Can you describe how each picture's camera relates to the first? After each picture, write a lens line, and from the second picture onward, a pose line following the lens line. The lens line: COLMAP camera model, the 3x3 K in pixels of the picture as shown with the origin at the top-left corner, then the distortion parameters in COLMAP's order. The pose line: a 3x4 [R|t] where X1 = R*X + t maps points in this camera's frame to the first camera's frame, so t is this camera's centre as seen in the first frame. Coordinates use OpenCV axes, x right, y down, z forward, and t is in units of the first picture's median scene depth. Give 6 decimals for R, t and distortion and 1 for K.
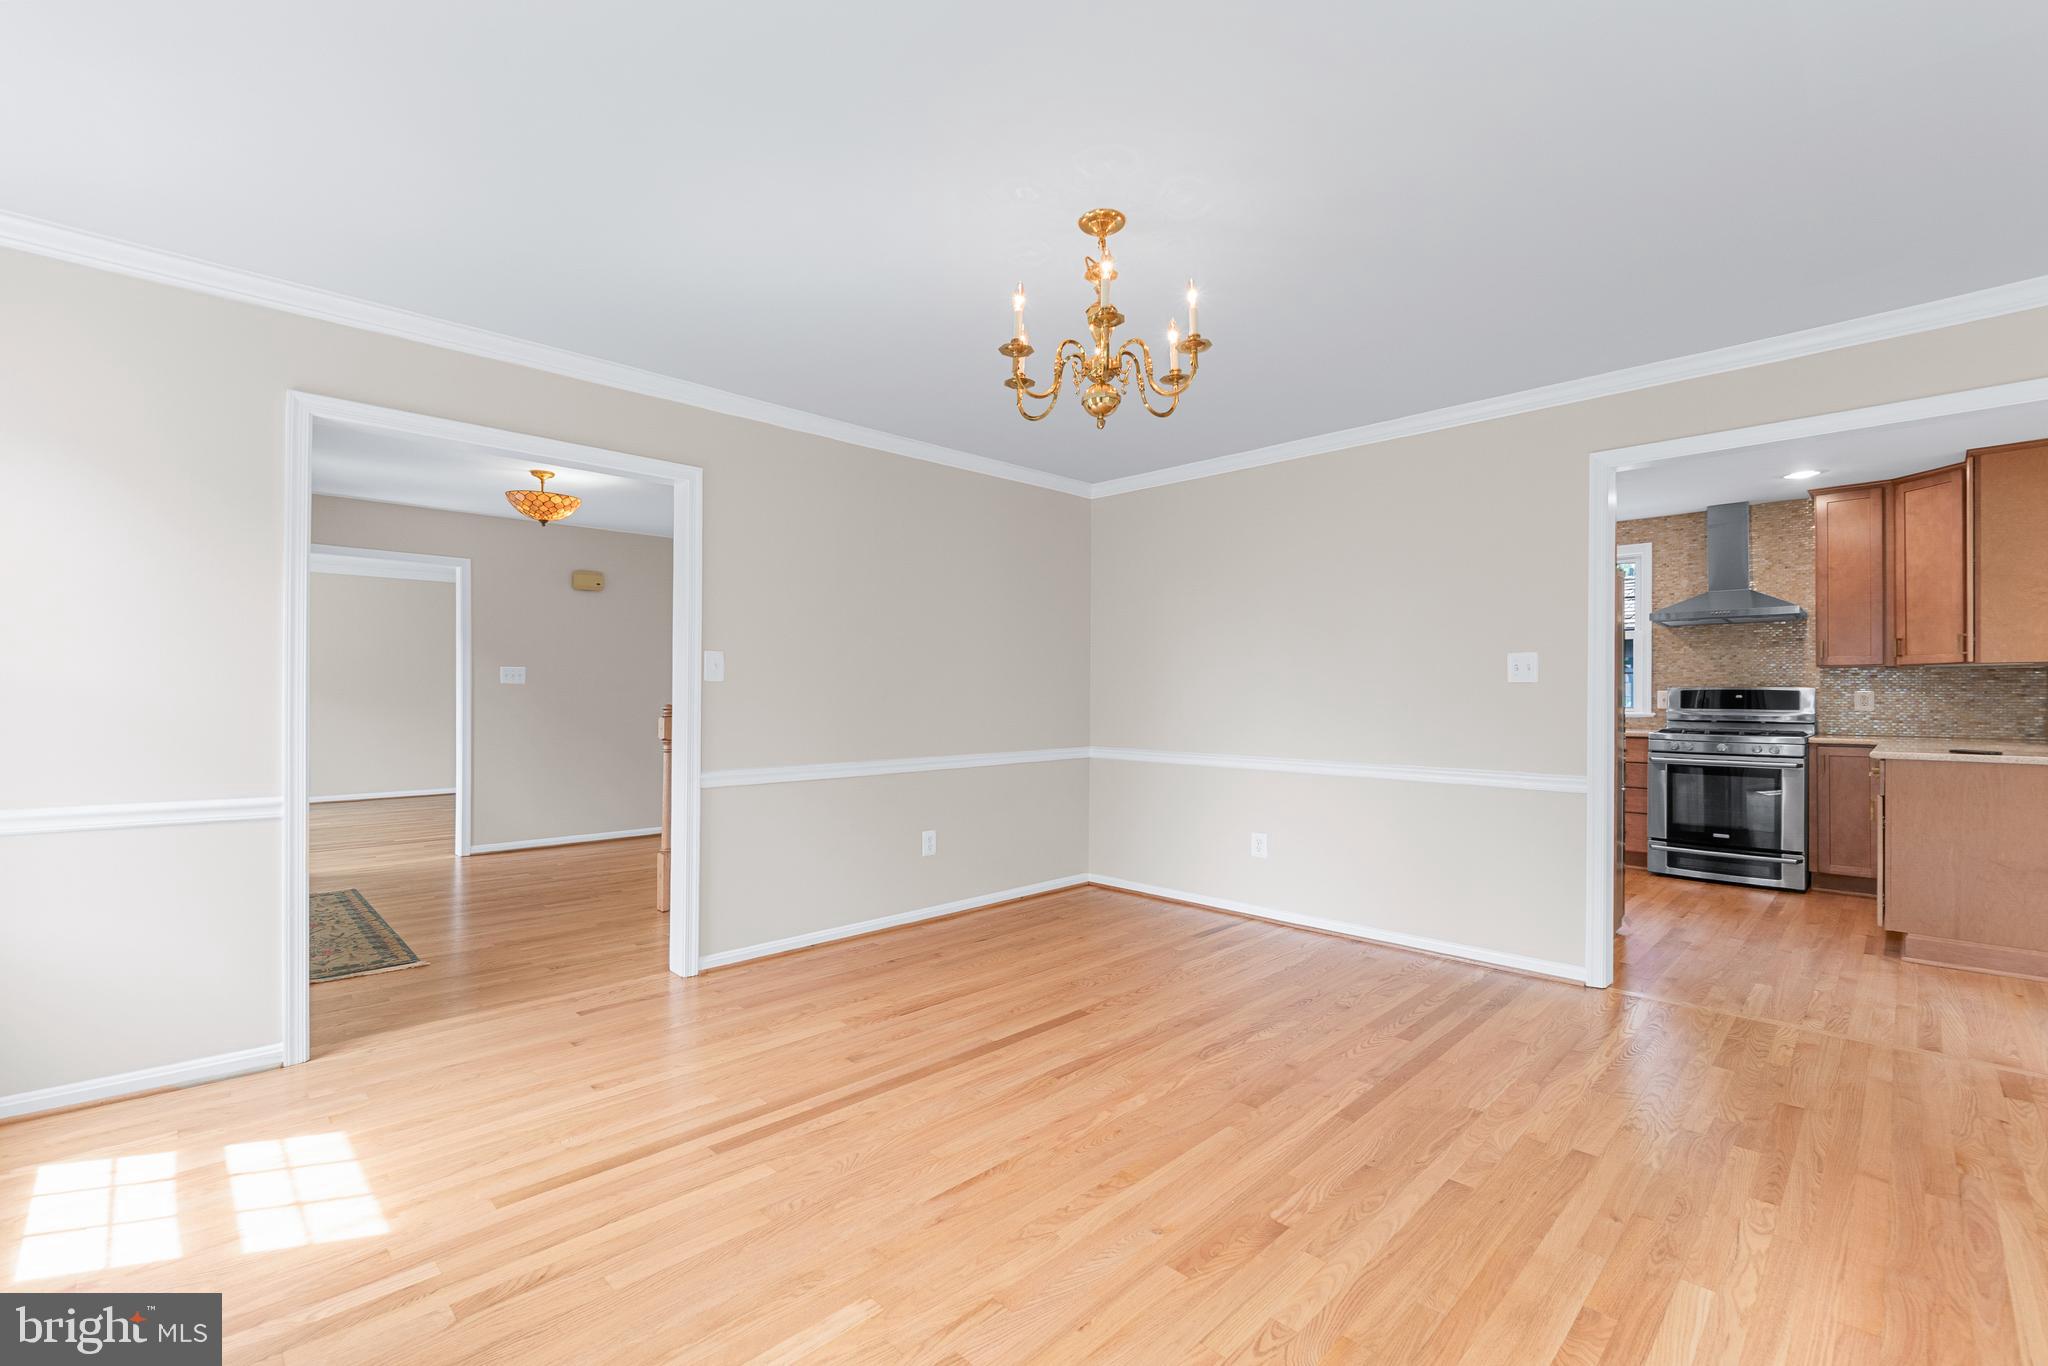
lens RADIAL K [[895.0, 0, 983.6], [0, 895.0, 690.4], [0, 0, 1]] dist [-0.004894, 0.001008]
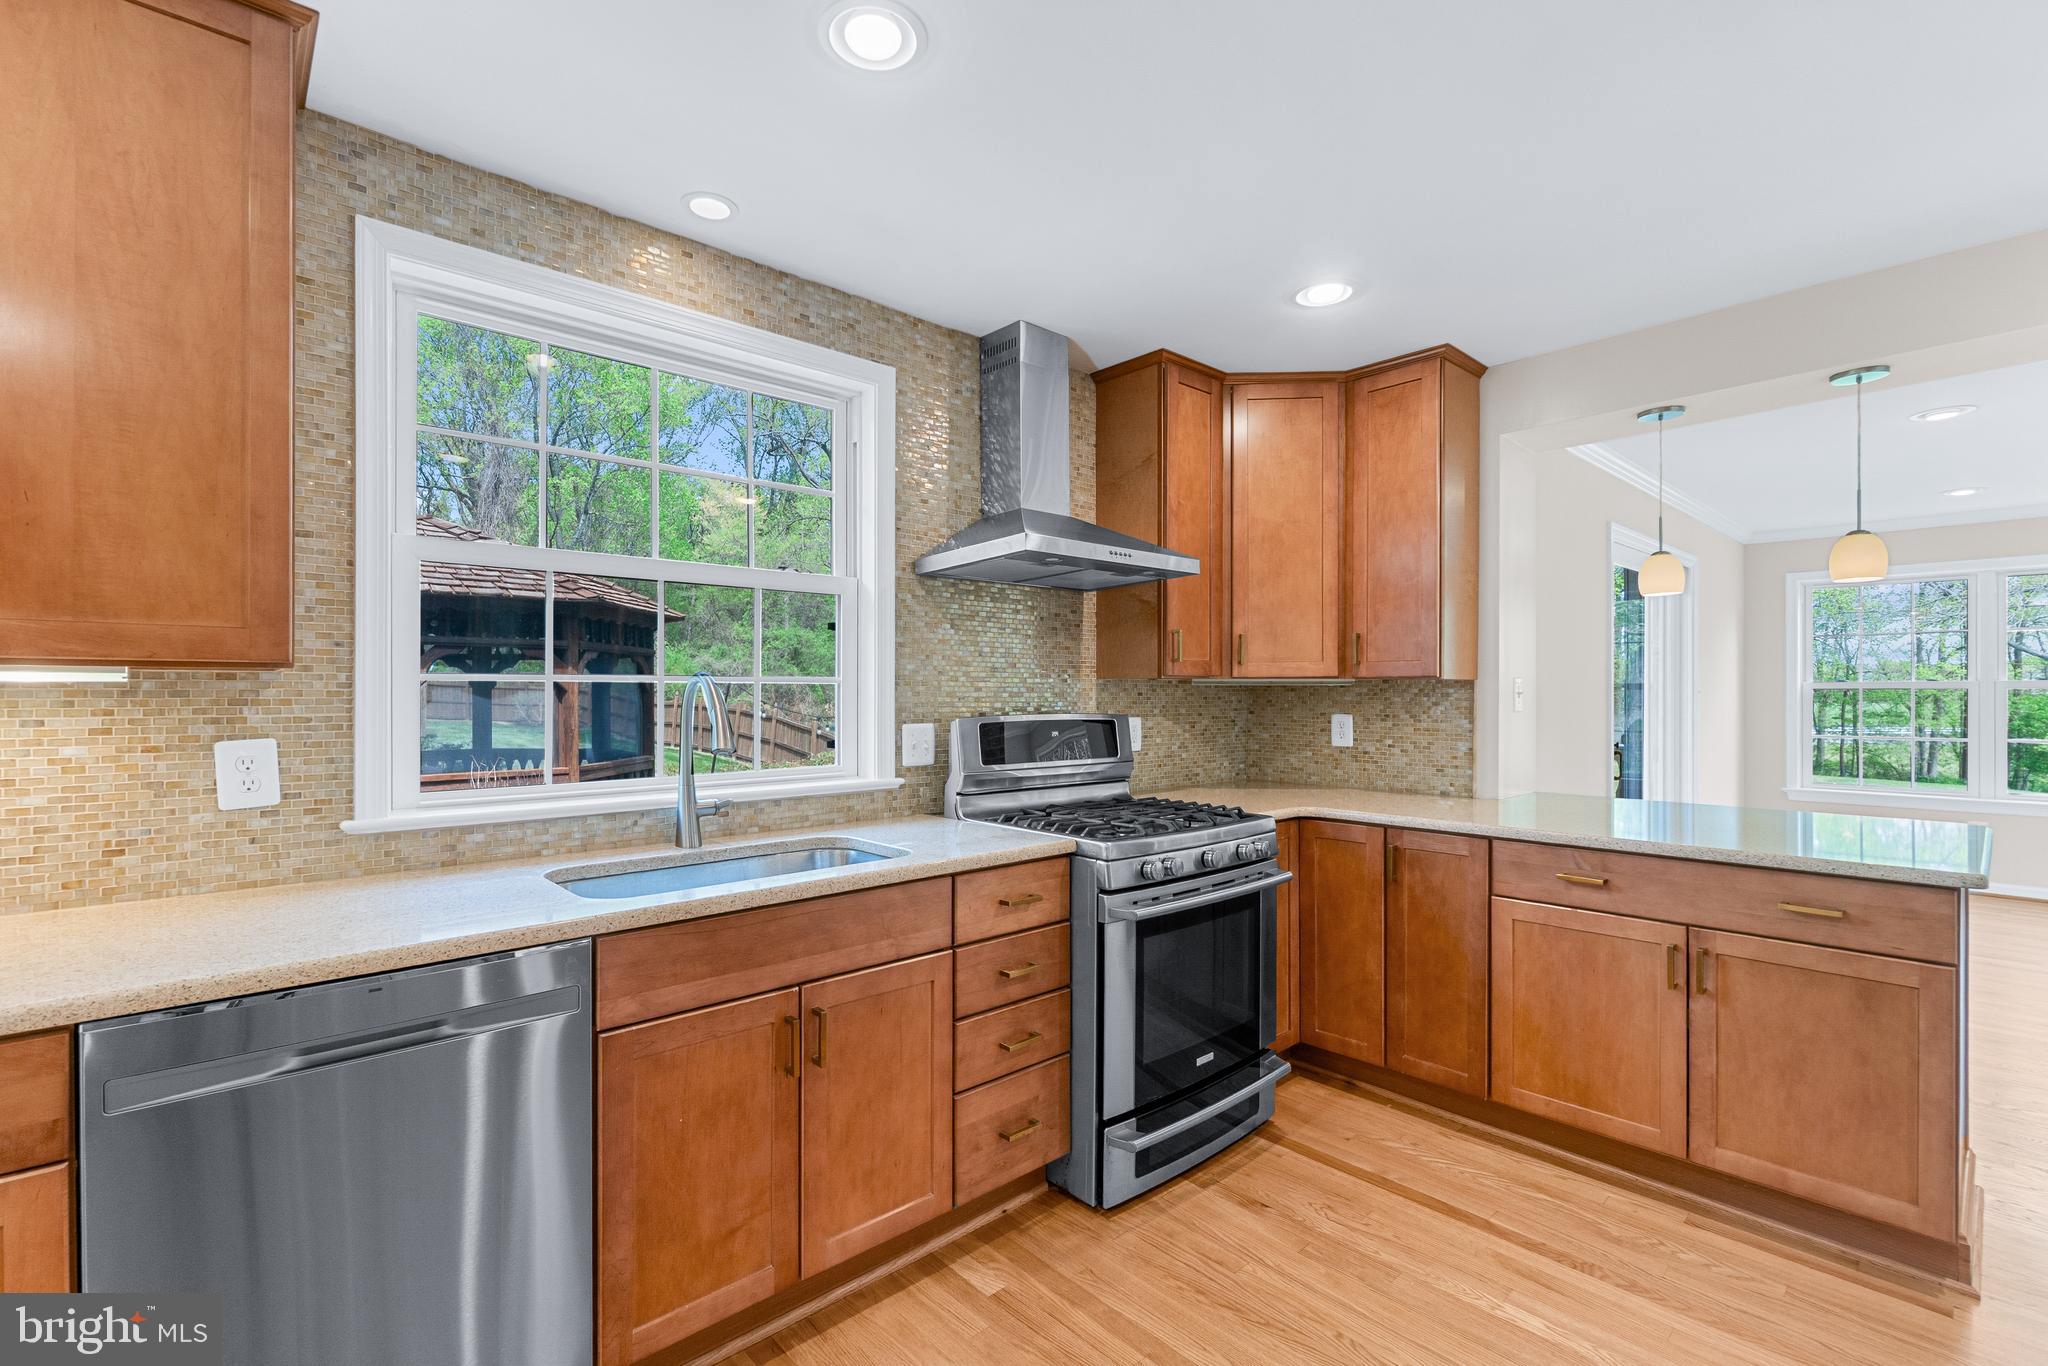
lens RADIAL K [[895.0, 0, 1016.6], [0, 895.0, 690.4], [0, 0, 1]] dist [-0.004894, 0.001008]
pose [[0.018015, 0.002261, 0.999835, 0.362788], [-0.000792, 0.999997, -0.002247, -0.015896], [-0.999837, -0.000751, 0.018017, 1.017796]]
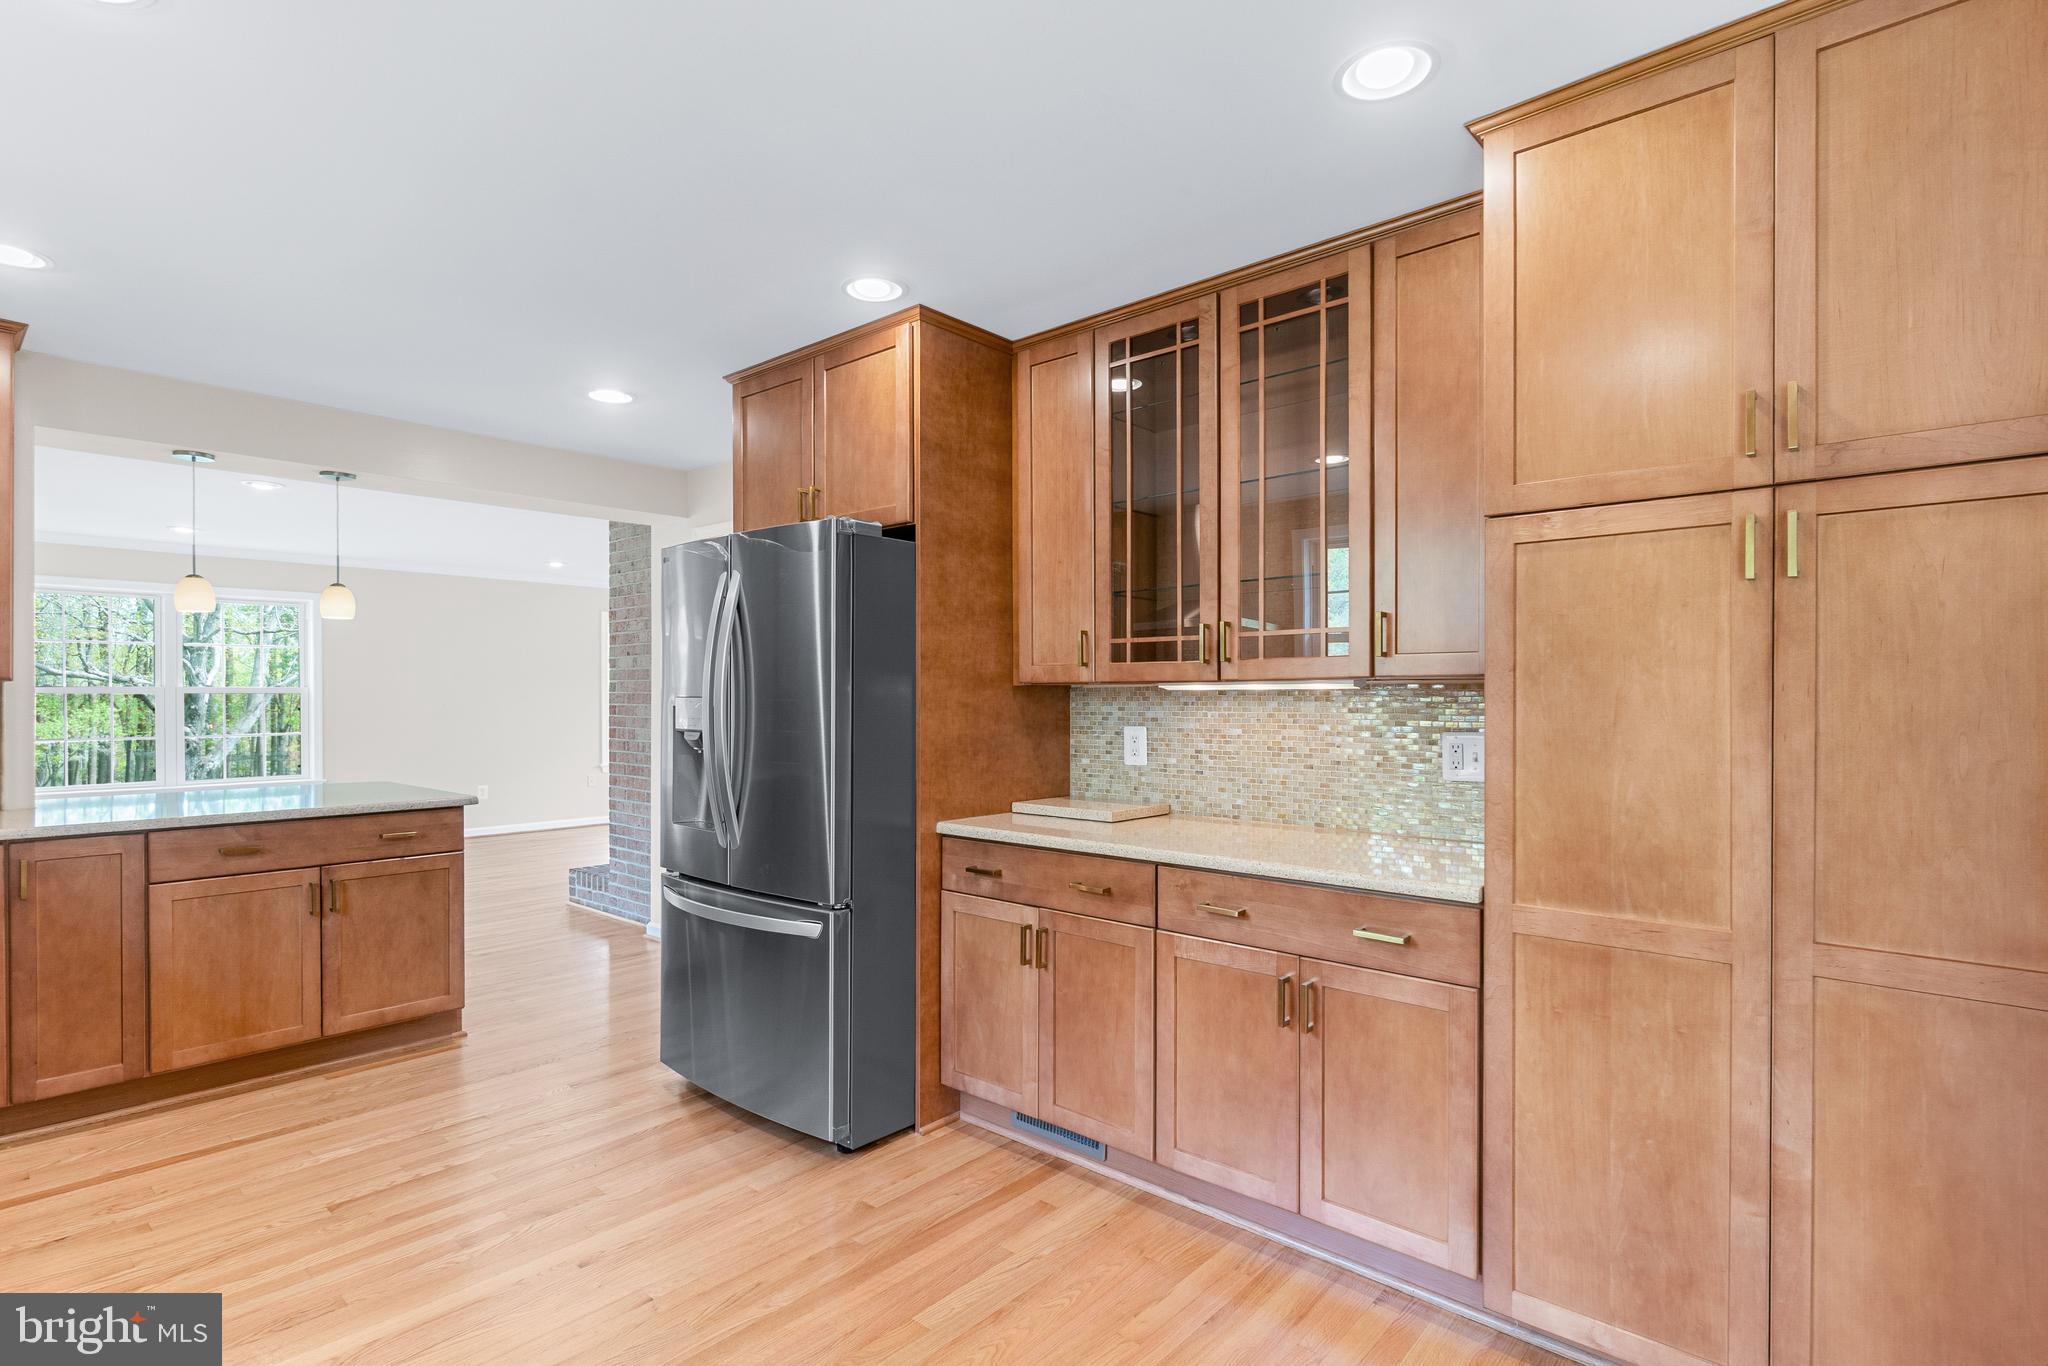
lens RADIAL K [[974.8, 0, 1008.6], [0, 974.8, 698.1], [0, 0, 1]] dist [-0.018504, 0.000795]
pose [[-0.993651, 0.000358, -0.112506, 0.412814], [0.000877, 0.999989, -0.004558, -0.011979], [0.112503, -0.004627, -0.993641, 1.343357]]
